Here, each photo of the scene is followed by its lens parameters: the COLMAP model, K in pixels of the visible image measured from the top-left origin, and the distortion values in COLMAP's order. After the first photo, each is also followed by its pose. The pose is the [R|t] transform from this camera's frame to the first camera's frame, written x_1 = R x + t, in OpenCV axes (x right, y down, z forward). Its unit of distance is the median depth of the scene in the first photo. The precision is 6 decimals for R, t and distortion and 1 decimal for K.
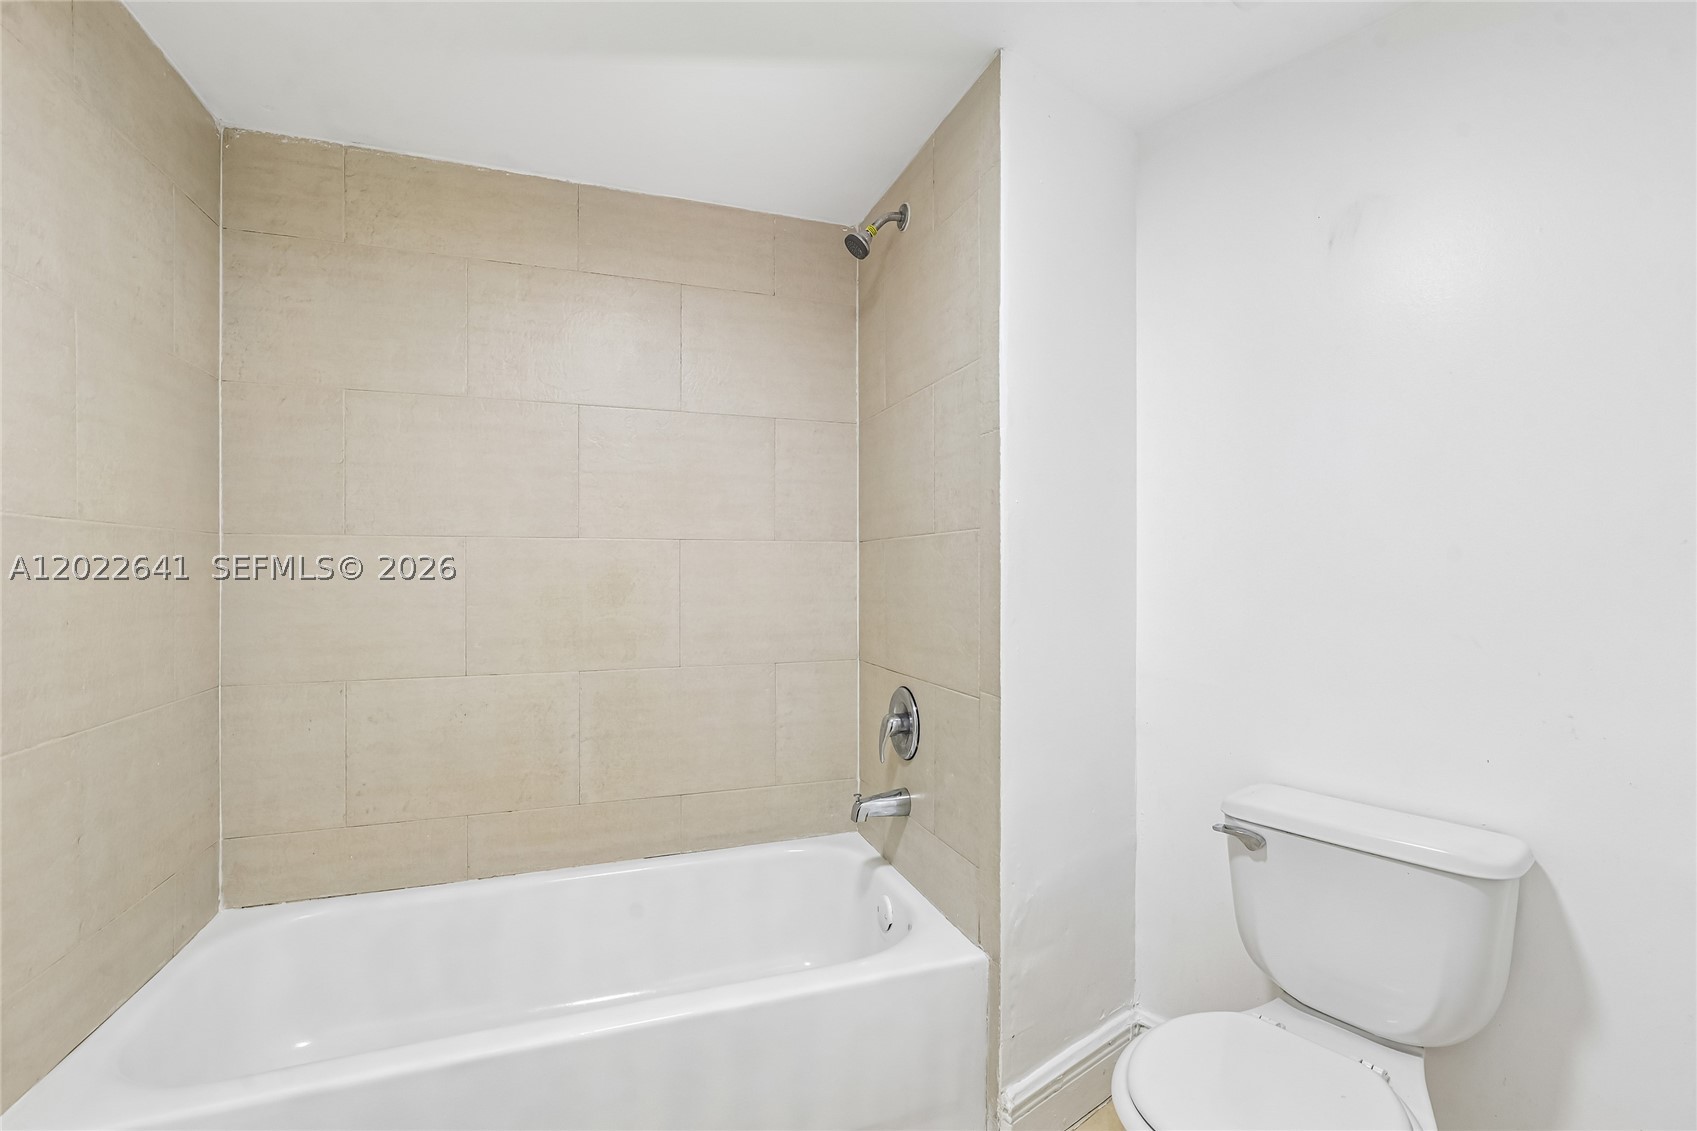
lens RADIAL K [[776.5, 0, 880.8], [0, 776.5, 573.5], [0, 0, 1]] dist [-0.011415, 0.001903]
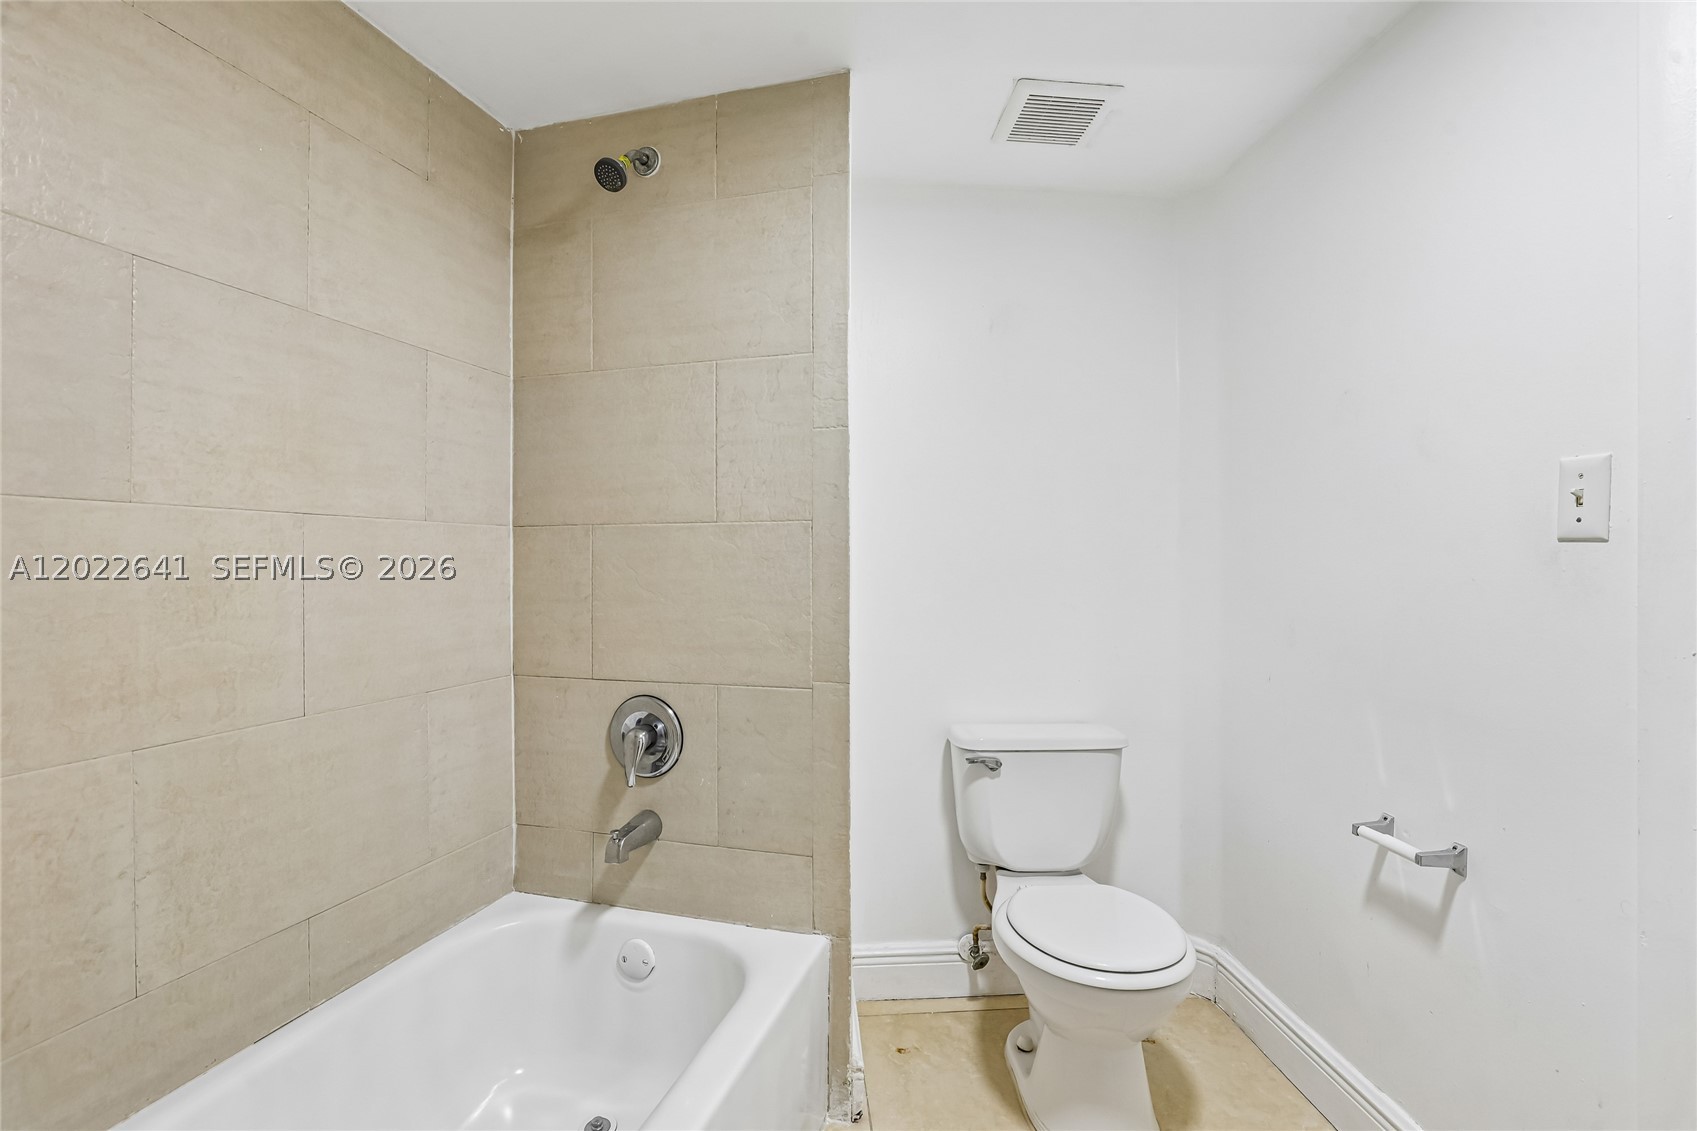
lens RADIAL K [[776.5, 0, 851.2], [0, 776.5, 561.9], [0, 0, 1]] dist [-0.011415, 0.001903]
pose [[0.596771, -0.001426, 0.802410, -0.514616], [0.004681, 0.999988, -0.001705, -0.001722], [-0.802398, 0.004773, 0.596770, 0.277984]]
